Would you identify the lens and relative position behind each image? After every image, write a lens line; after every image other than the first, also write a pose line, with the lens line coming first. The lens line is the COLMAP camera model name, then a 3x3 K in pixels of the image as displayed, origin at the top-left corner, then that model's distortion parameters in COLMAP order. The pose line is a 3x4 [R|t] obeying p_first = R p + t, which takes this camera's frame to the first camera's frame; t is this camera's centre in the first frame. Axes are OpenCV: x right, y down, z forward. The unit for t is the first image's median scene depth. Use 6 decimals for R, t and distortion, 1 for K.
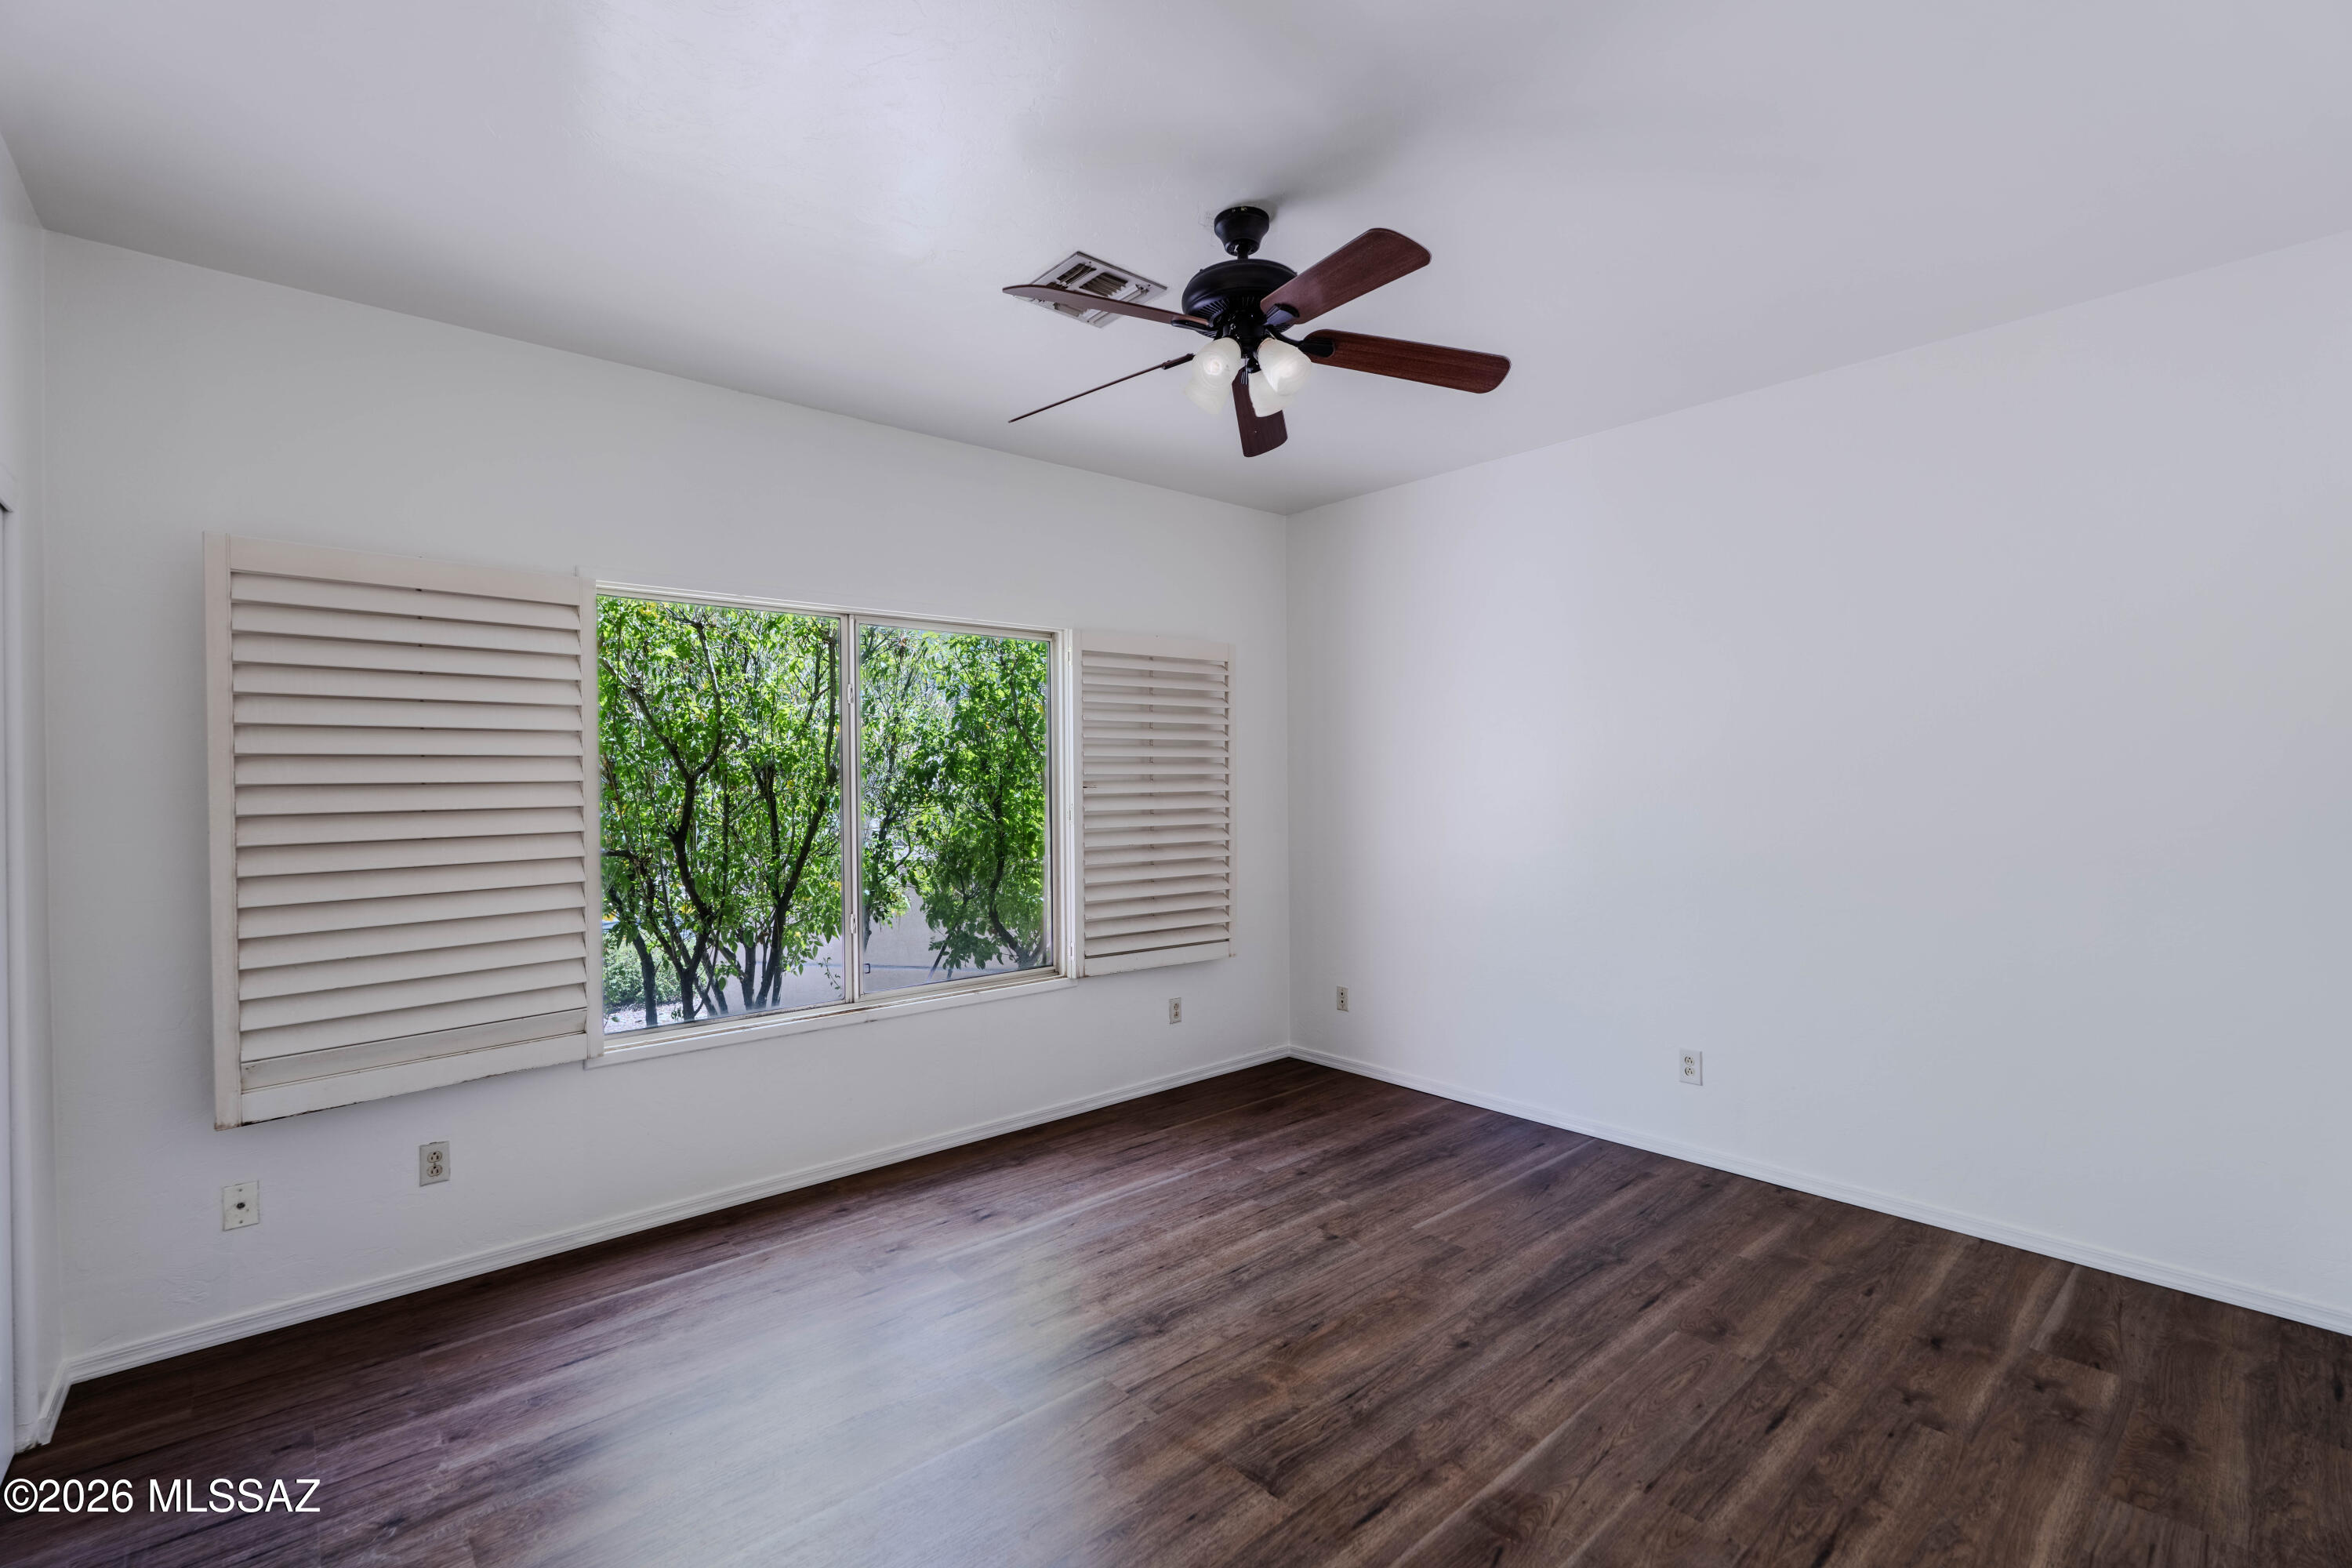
lens RADIAL K [[1023.0, 0, 1175.0], [0, 1023.0, 783.1], [0, 0, 1]] dist [-0.004044, -0.000315]
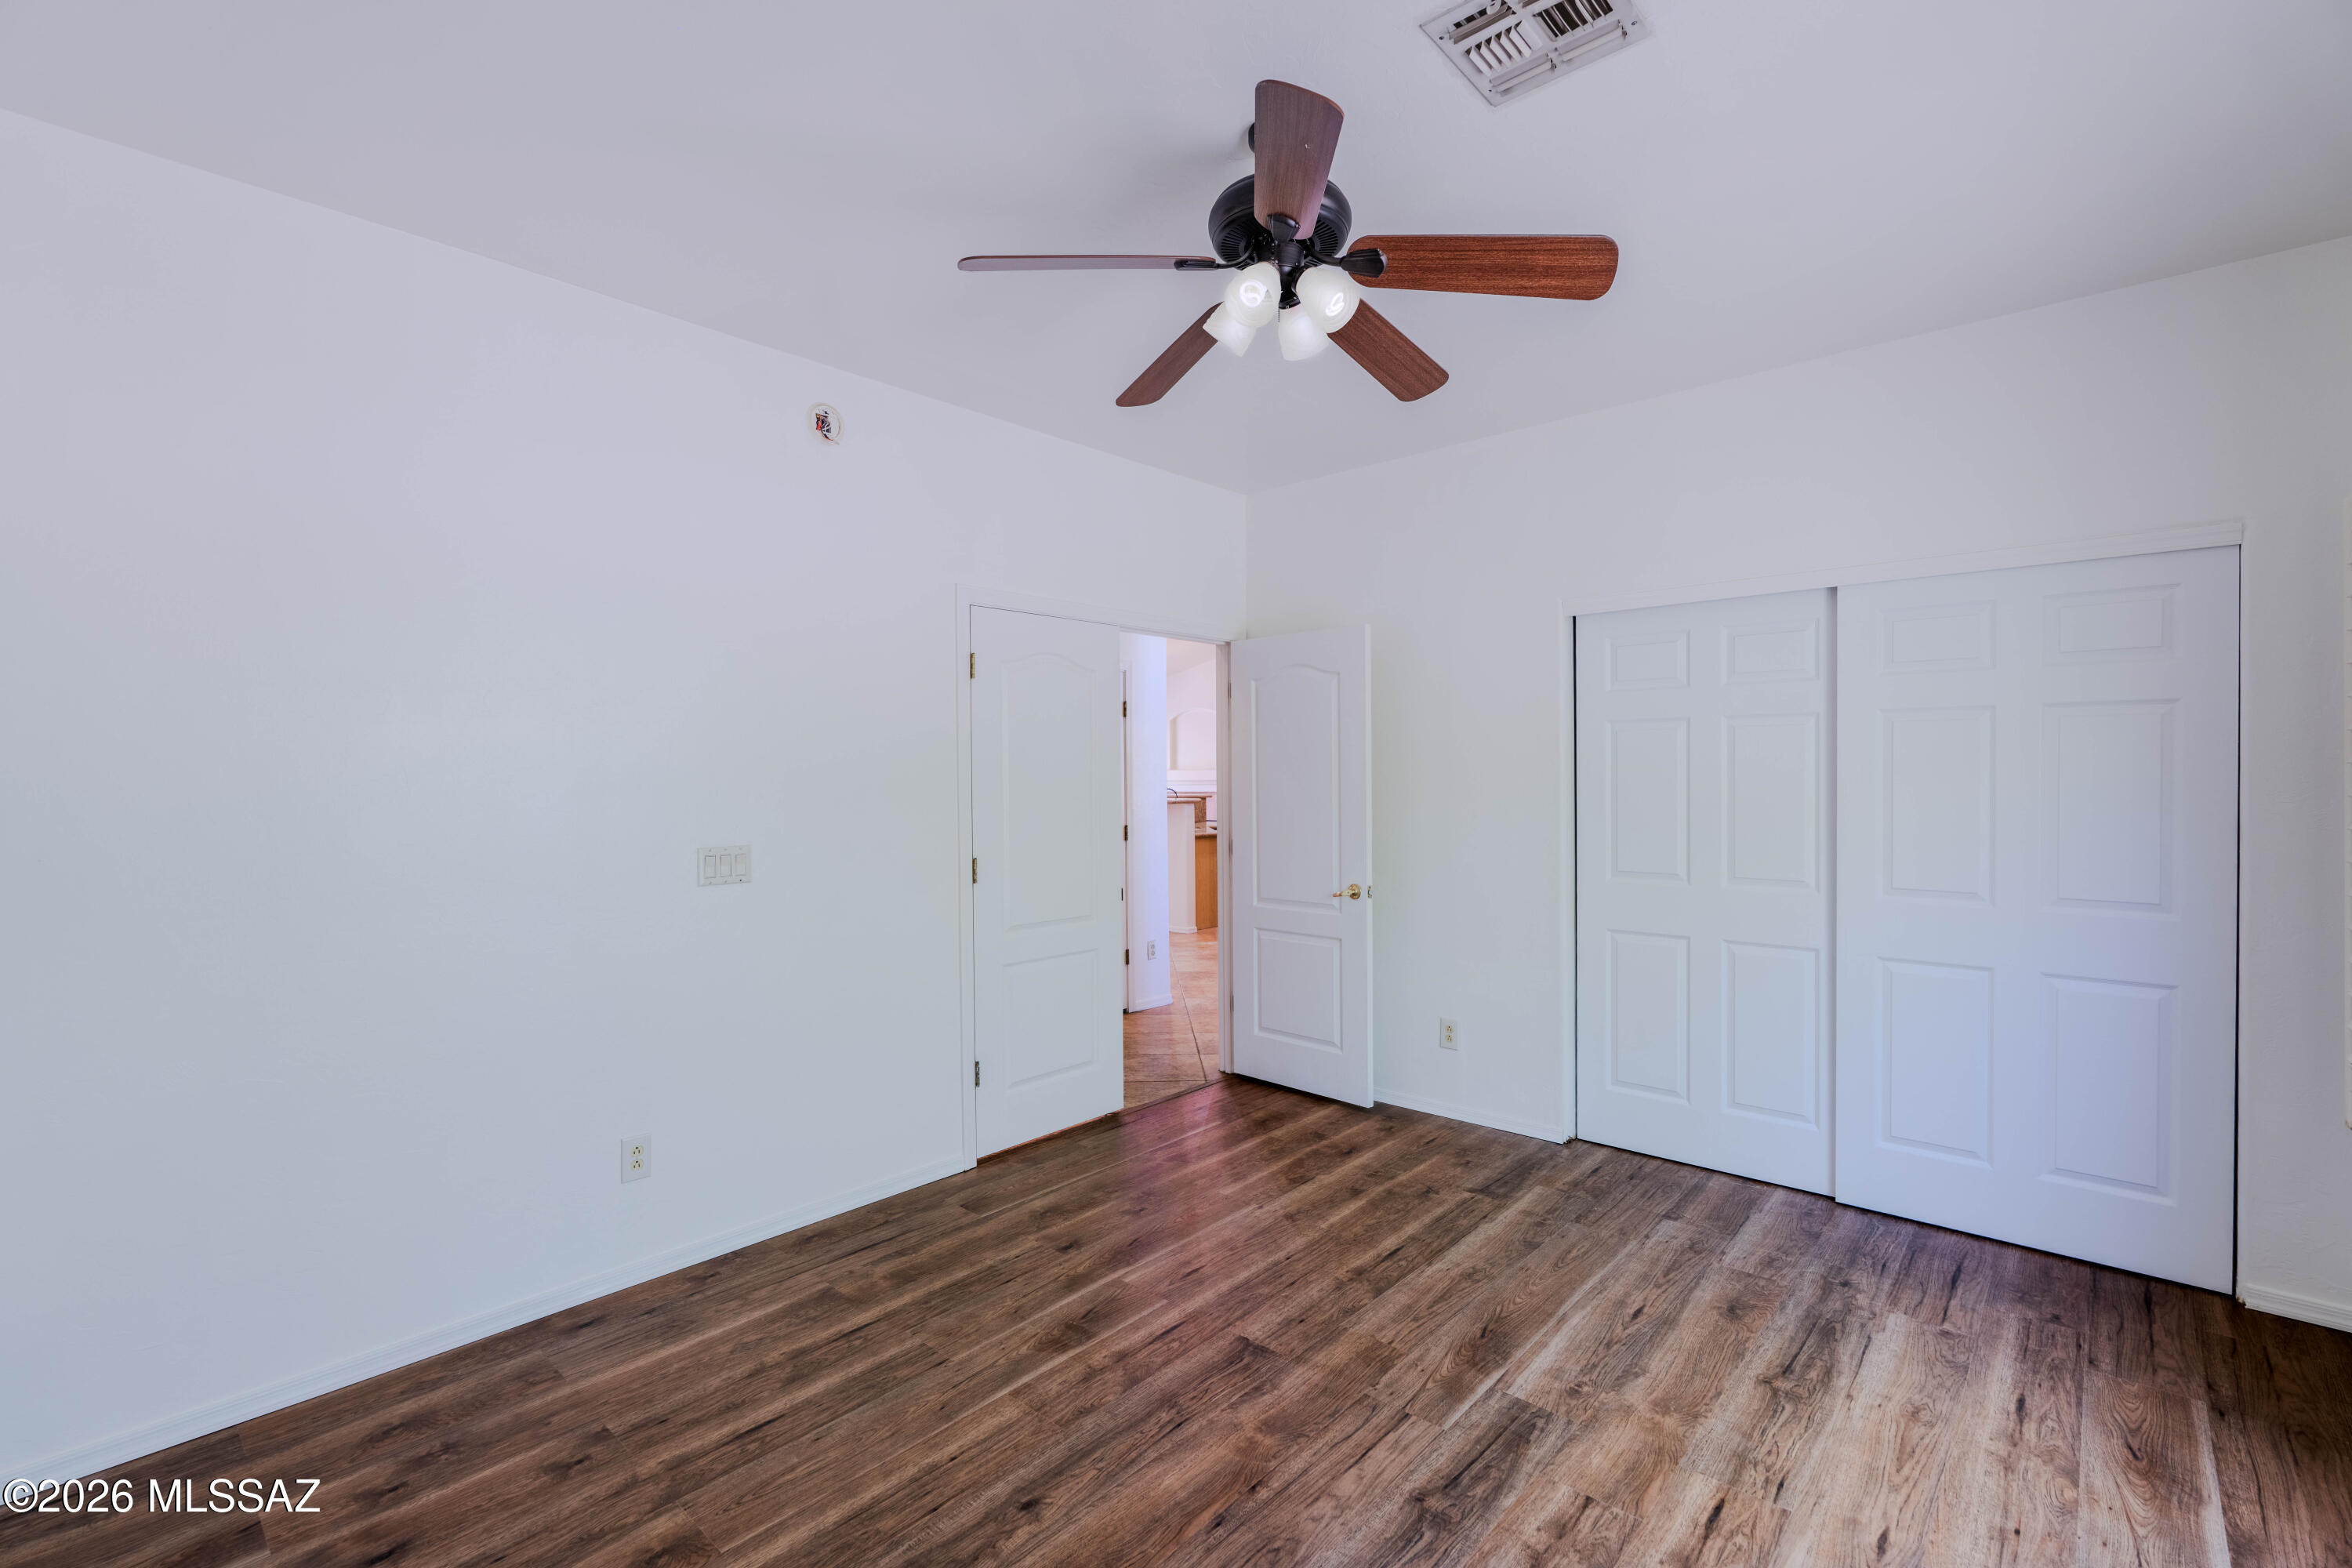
lens RADIAL K [[1023.0, 0, 1176.8], [0, 1023.0, 781.1], [0, 0, 1]] dist [-0.004044, -0.000315]
pose [[-0.992999, 0.017351, -0.116843, 0.283797], [0.016438, 0.999826, 0.008777, -0.010006], [0.116975, 0.006795, -0.993112, 2.013507]]
